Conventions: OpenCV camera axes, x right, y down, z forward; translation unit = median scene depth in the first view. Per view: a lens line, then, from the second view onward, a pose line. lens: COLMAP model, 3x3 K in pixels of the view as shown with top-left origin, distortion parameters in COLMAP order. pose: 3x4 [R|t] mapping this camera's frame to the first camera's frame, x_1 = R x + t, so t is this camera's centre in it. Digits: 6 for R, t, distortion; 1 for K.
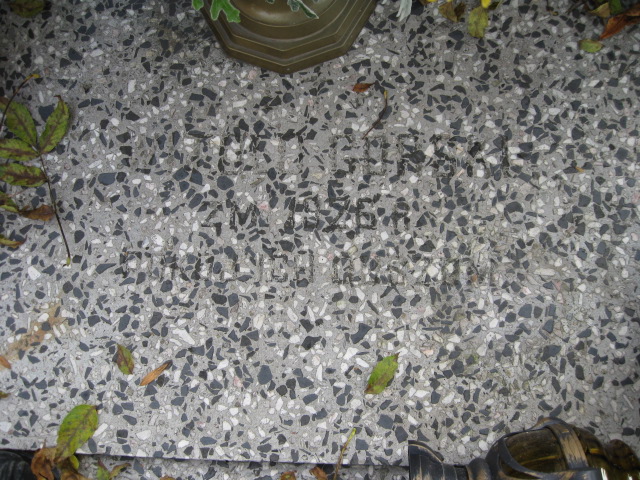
lens RADIAL K [[656.0, 0, 320.0], [0, 656.0, 240.0], [0, 0, 1]] dist [-0.137726, 0.062309]
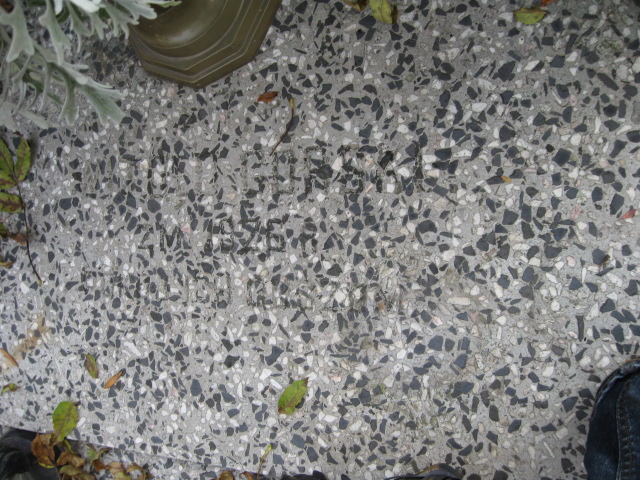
lens RADIAL K [[656.0, 0, 320.0], [0, 656.0, 240.0], [0, 0, 1]] dist [-0.137726, 0.062309]
pose [[0.938044, -0.012725, -0.346282, 0.470463], [0.087215, 0.975825, 0.200399, -0.223516], [0.335361, -0.218184, 0.916476, 0.131875]]
